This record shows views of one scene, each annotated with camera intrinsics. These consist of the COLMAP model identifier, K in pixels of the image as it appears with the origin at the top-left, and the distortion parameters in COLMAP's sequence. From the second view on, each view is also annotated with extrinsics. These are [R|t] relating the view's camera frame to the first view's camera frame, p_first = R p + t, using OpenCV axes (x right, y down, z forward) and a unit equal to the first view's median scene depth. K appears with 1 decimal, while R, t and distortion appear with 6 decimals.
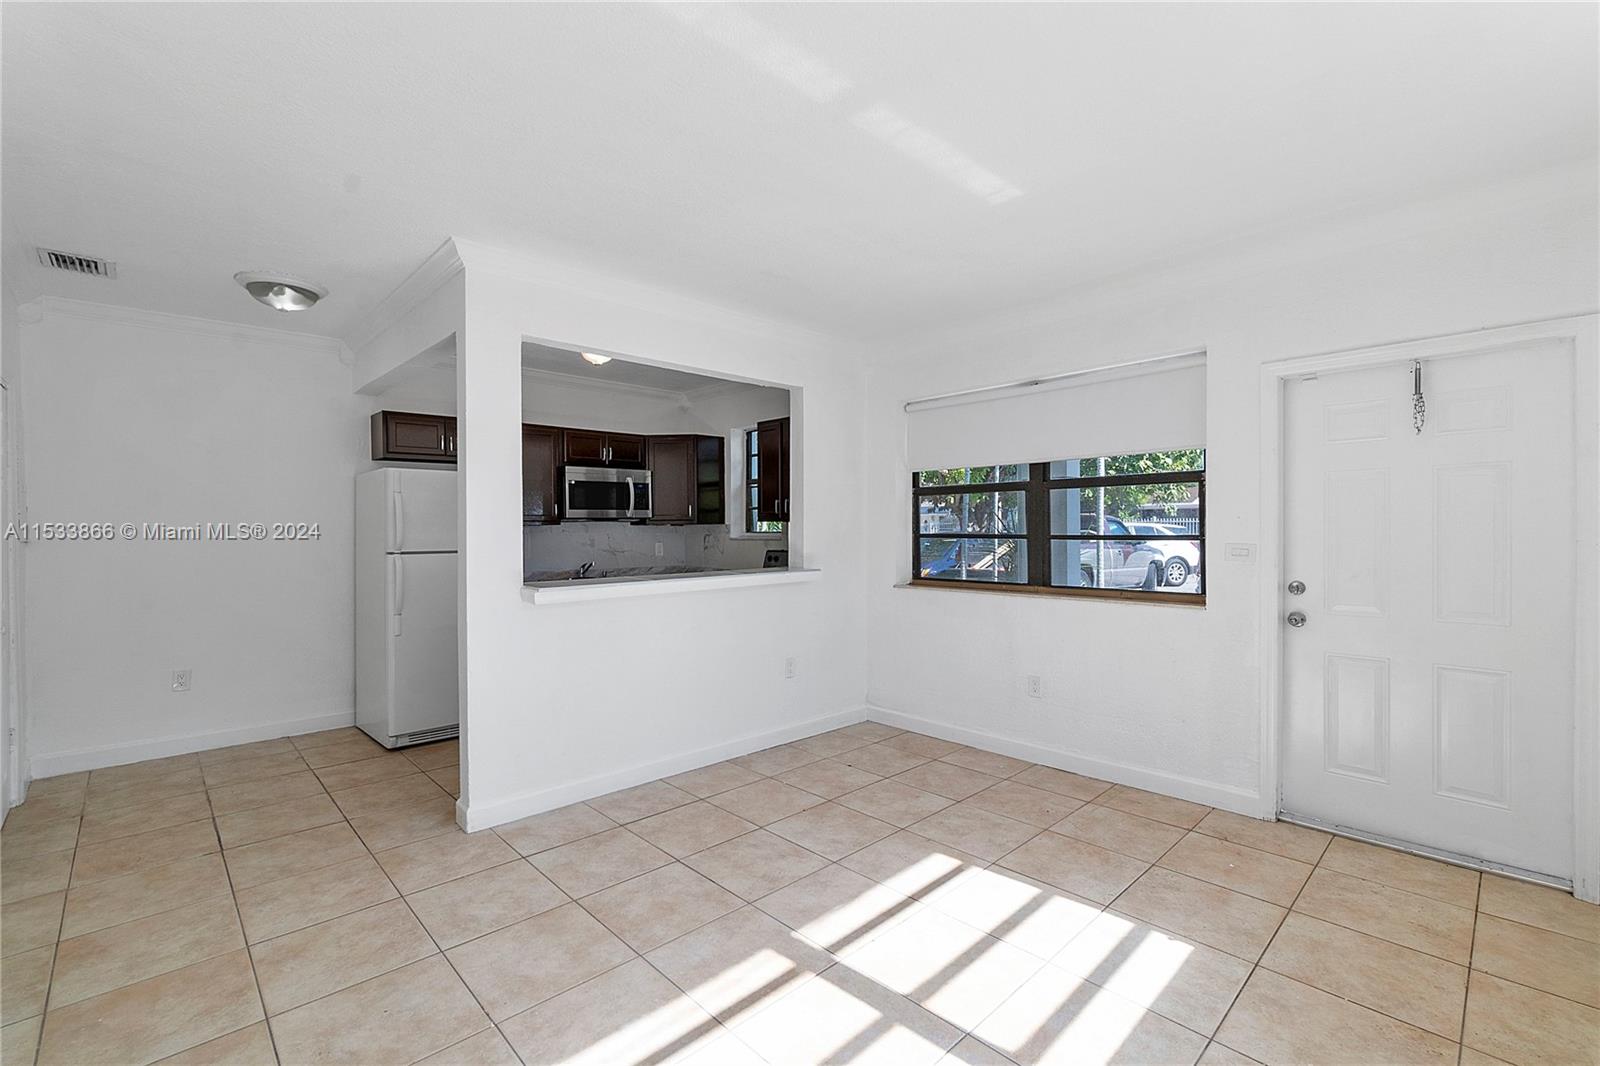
lens RADIAL K [[693.1, 0, 783.4], [0, 693.1, 532.0], [0, 0, 1]] dist [-0.003705, -0.000198]
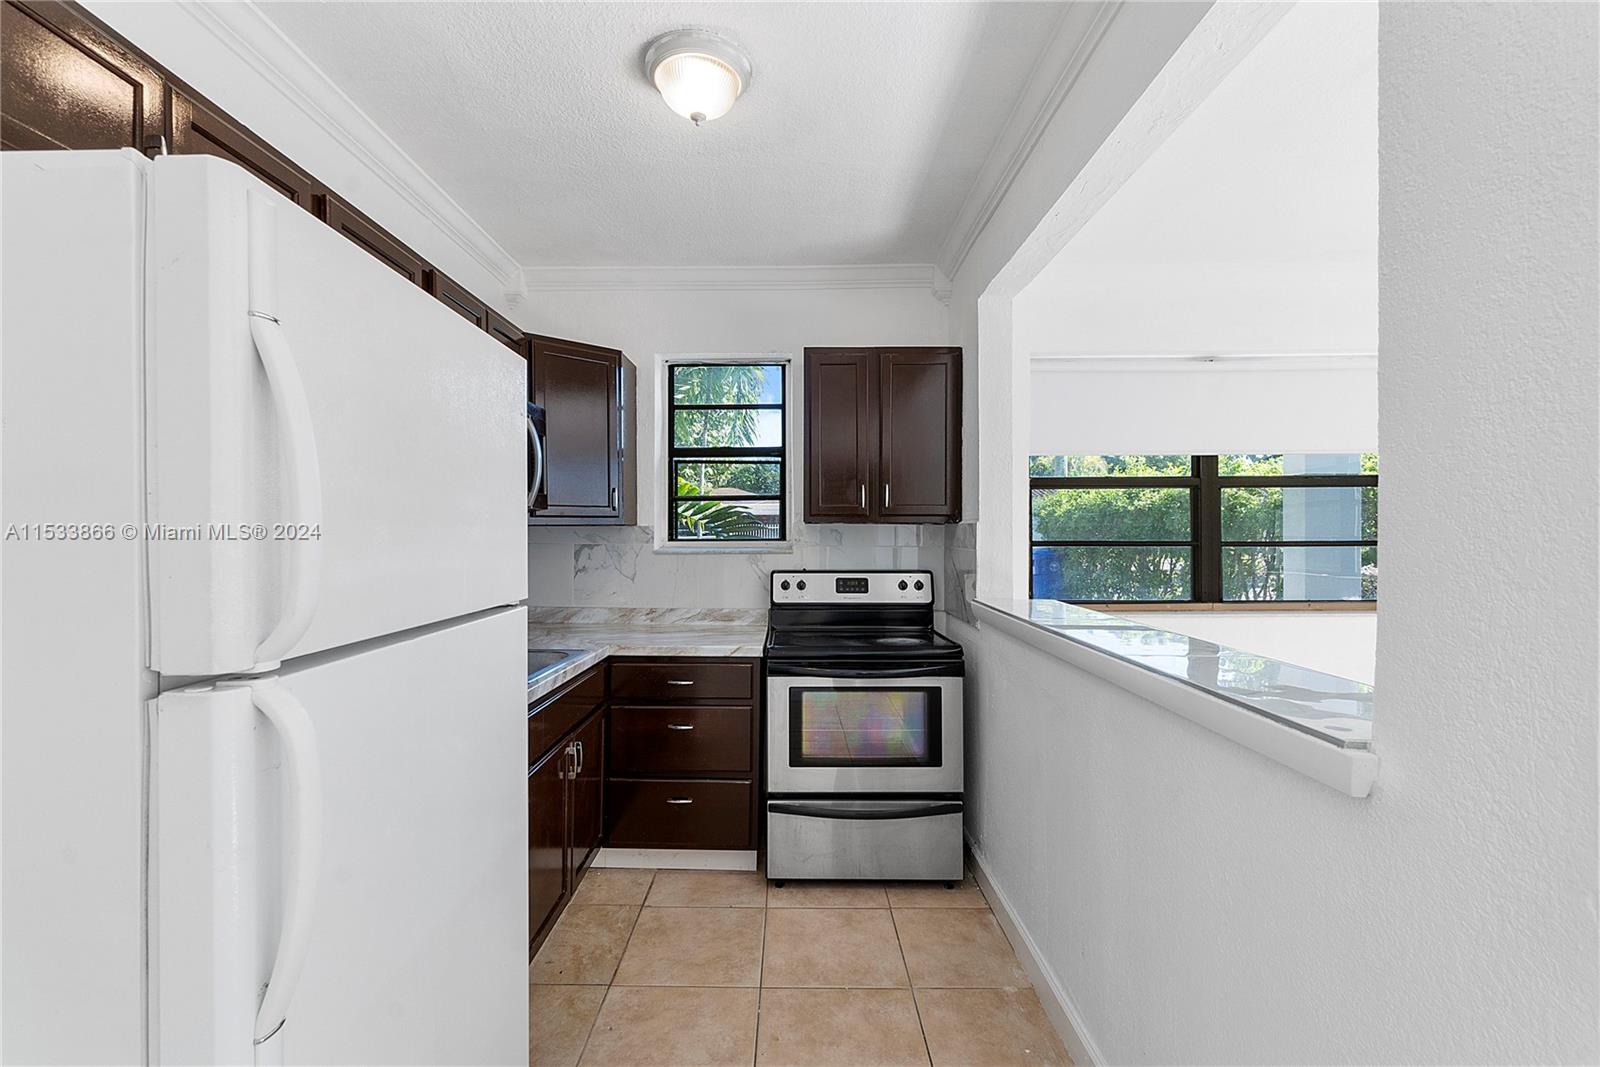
lens RADIAL K [[693.1, 0, 783.4], [0, 693.1, 532.5], [0, 0, 1]] dist [-0.003705, -0.000198]
pose [[0.693077, 0.001567, 0.720862, -0.745912], [0.003413, 0.999979, -0.005455, -0.004744], [-0.720855, 0.006241, 0.693058, 0.997787]]
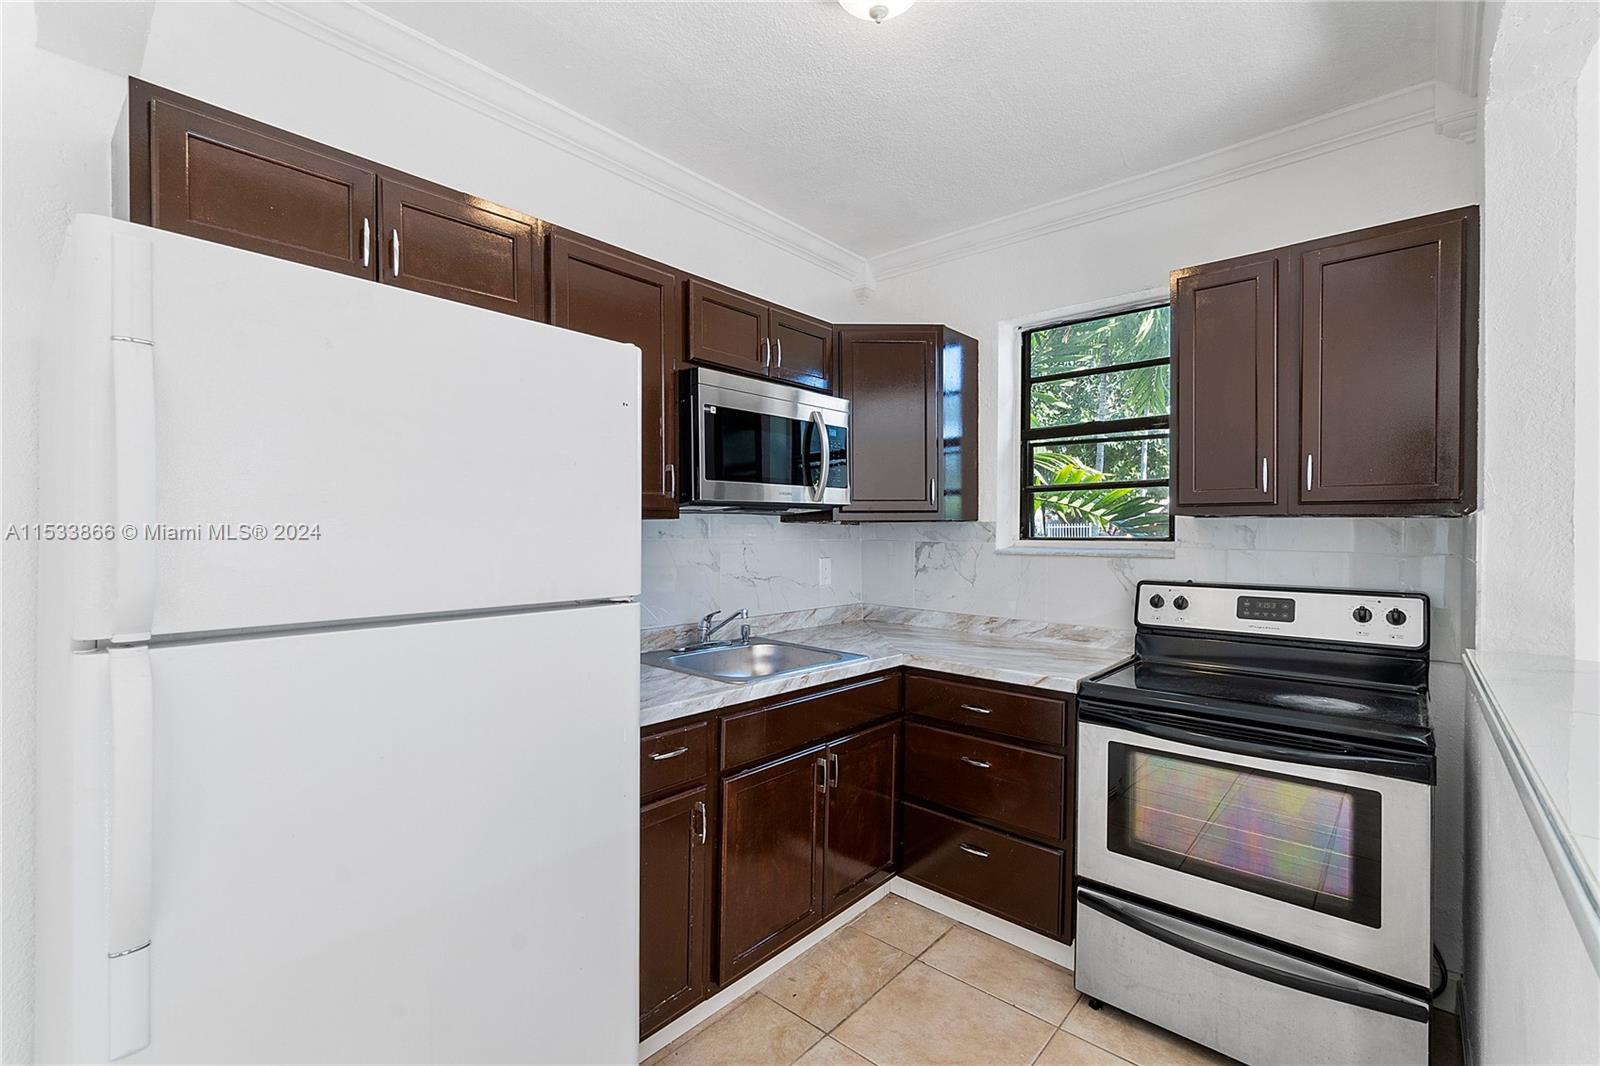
lens RADIAL K [[693.1, 0, 783.4], [0, 693.1, 532.0], [0, 0, 1]] dist [-0.003705, -0.000198]
pose [[0.995962, 0.005255, 0.089625, -0.489451], [-0.005057, 0.999984, -0.002439, -0.004046], [-0.089637, 0.001975, 0.995973, 0.991856]]
